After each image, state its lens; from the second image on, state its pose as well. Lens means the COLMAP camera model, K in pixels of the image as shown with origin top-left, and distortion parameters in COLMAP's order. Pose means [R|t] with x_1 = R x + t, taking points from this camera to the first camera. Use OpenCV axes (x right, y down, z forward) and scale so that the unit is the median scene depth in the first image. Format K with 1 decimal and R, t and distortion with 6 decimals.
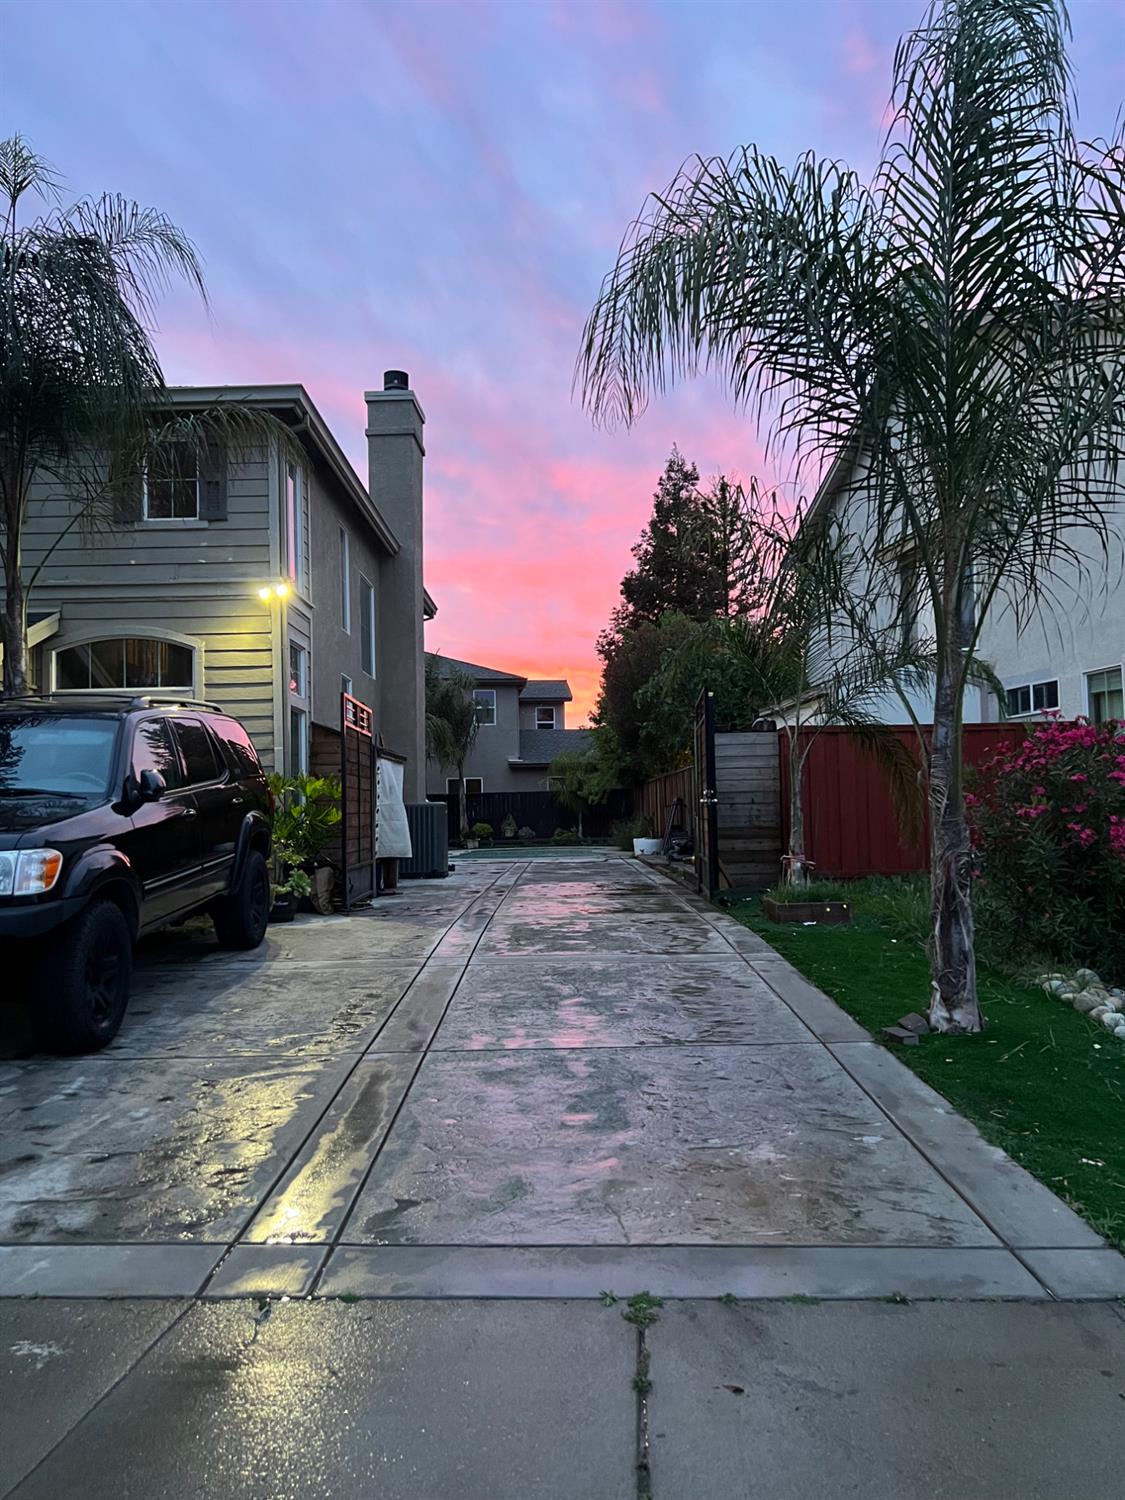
lens RADIAL K [[1130.1, 0, 560.4], [0, 1130.1, 751.2], [0, 0, 1]] dist [0.039381, -0.009365]
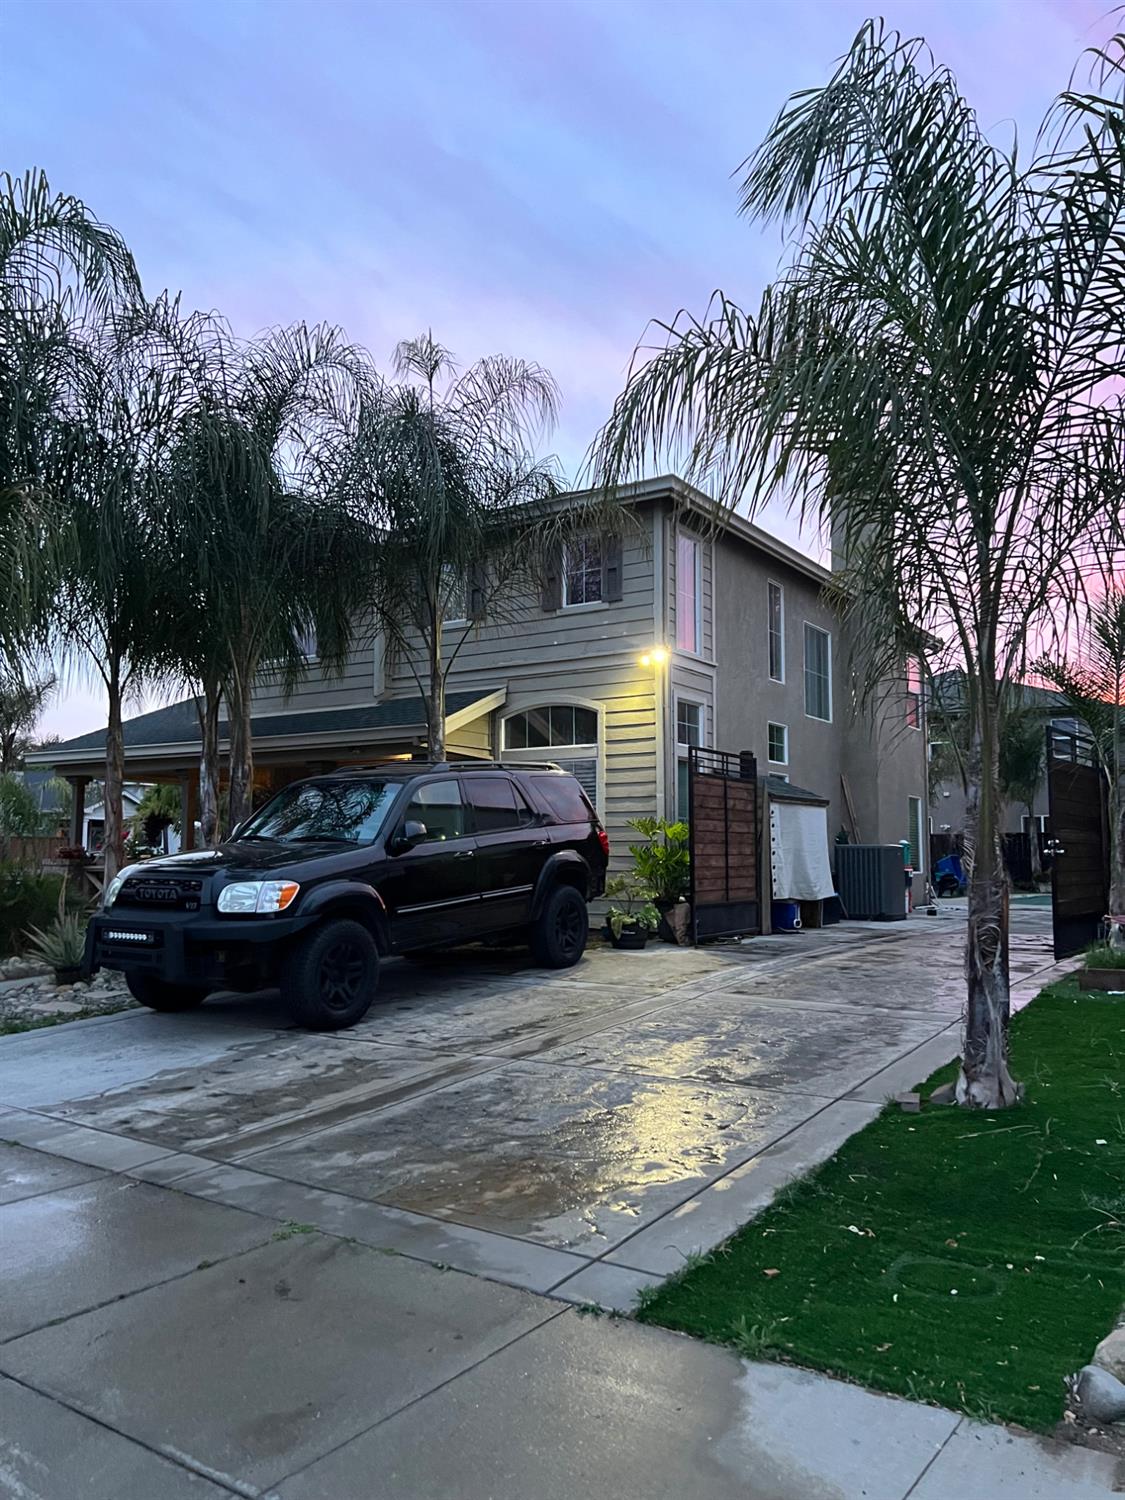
lens RADIAL K [[1130.1, 0, 564.5], [0, 1130.1, 747.1], [0, 0, 1]] dist [0.039381, -0.009365]
pose [[0.834508, -0.029963, -0.550180, 0.319781], [0.012756, 0.999303, -0.035074, -0.013762], [0.550848, 0.022252, 0.834309, 0.003074]]
